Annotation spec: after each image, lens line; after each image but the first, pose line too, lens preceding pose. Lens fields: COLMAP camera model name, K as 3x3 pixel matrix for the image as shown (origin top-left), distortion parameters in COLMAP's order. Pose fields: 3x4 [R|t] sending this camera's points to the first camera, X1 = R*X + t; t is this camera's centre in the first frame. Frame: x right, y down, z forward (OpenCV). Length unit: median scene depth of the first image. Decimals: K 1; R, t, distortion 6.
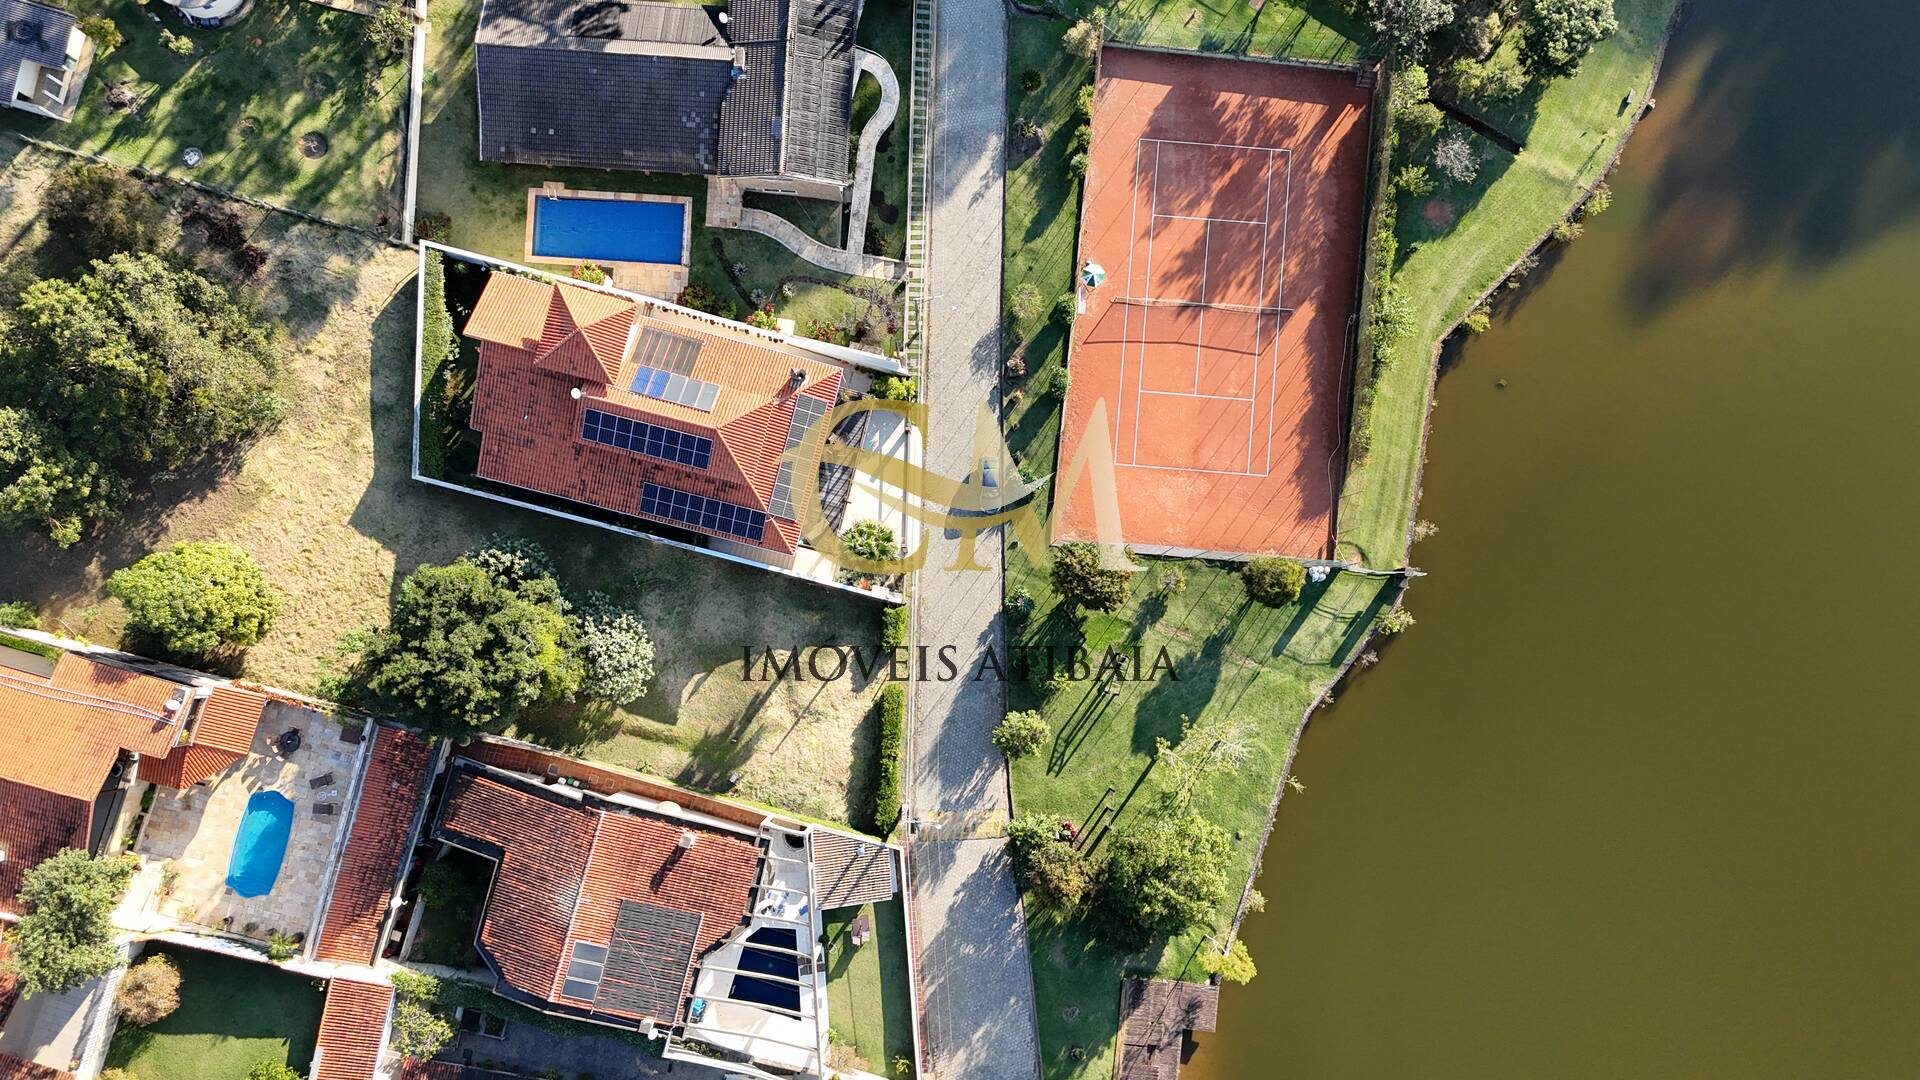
lens RADIAL K [[1410.9, 0, 960.1], [0, 1410.9, 538.8], [0, 0, 1]] dist [0.075098, -0.067740]
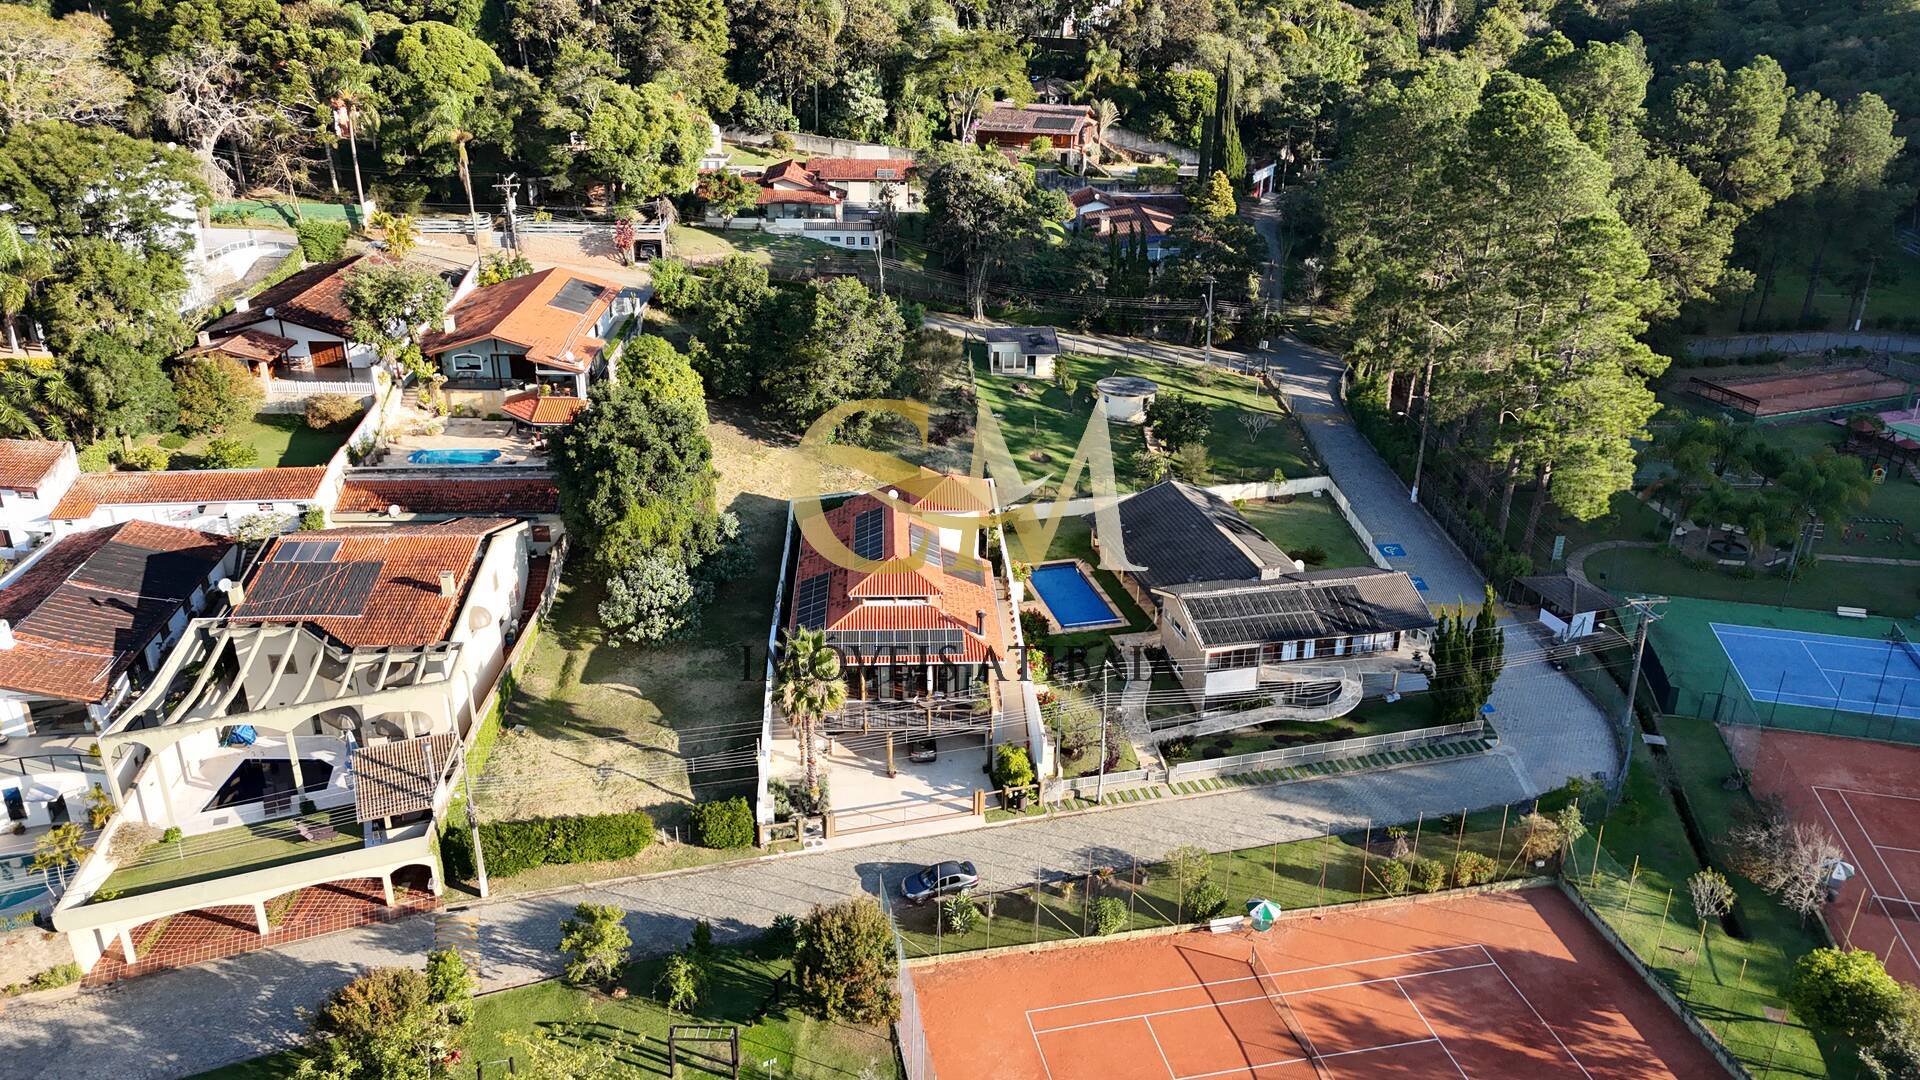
lens RADIAL K [[1410.9, 0, 960.1], [0, 1410.9, 538.8], [0, 0, 1]] dist [0.075098, -0.067740]
pose [[0.295276, 0.382156, -0.875653, 0.621878], [-0.953579, 0.174622, -0.245344, 0.104518], [0.059148, 0.907449, 0.415978, 0.542887]]
